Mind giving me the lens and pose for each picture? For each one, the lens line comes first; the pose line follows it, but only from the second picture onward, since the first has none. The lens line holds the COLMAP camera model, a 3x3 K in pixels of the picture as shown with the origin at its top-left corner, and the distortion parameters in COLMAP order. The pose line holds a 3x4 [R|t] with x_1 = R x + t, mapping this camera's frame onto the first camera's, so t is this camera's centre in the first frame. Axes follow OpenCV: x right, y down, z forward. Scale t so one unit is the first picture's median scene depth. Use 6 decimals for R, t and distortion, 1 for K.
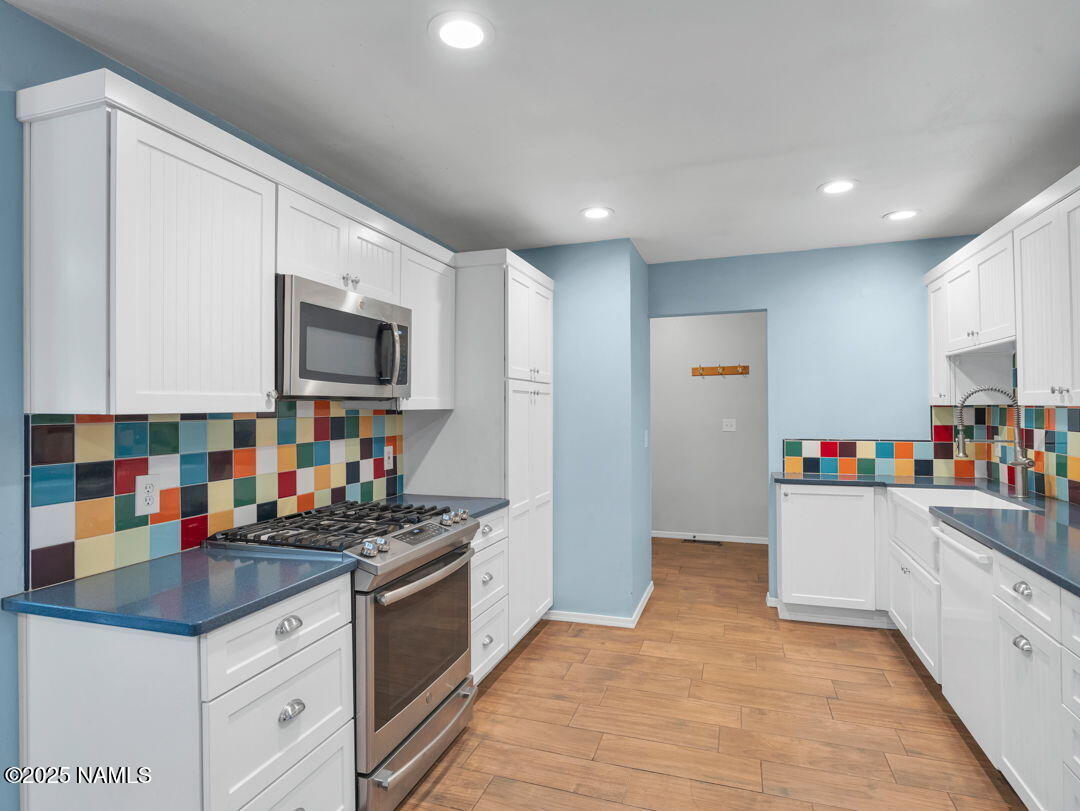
lens RADIAL K [[586.6, 0, 544.8], [0, 586.6, 403.6], [0, 0, 1]] dist [-0.000512, -0.000344]
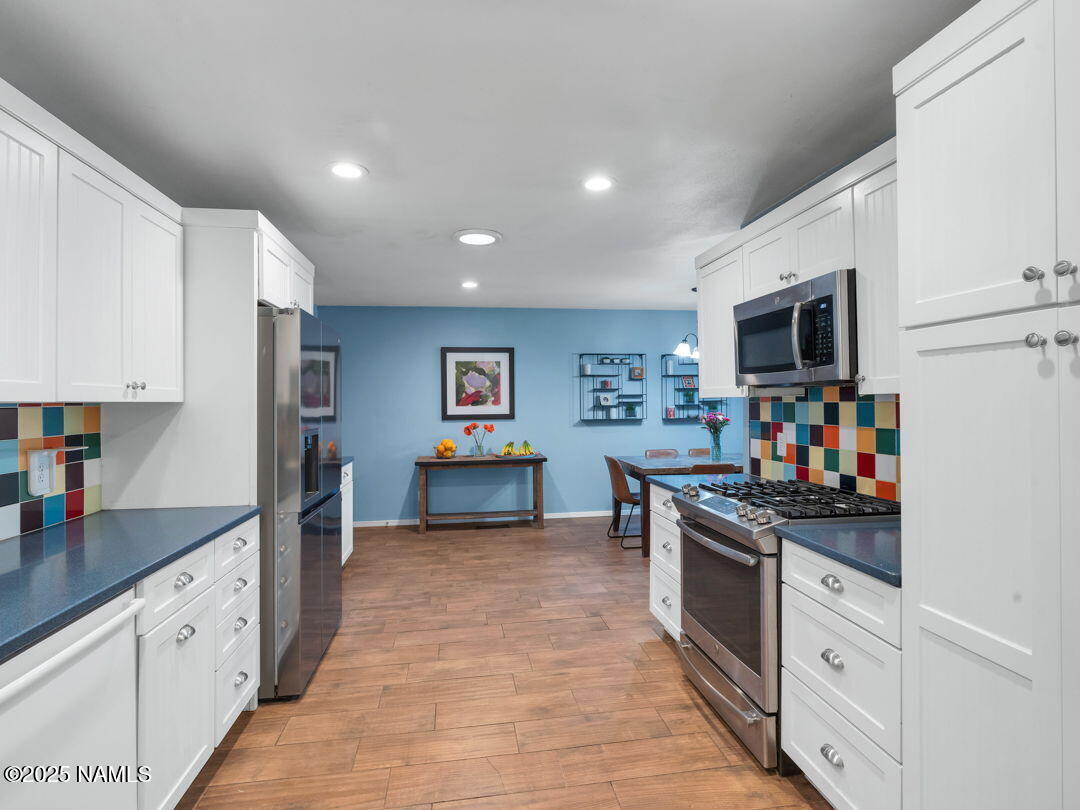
lens RADIAL K [[586.6, 0, 544.6], [0, 586.6, 400.4], [0, 0, 1]] dist [-0.000512, -0.000344]
pose [[-0.890721, 0.016294, -0.454259, 0.605943], [0.019504, 0.999807, -0.002382, 0.014658], [0.454133, -0.010982, -0.890866, 1.860829]]
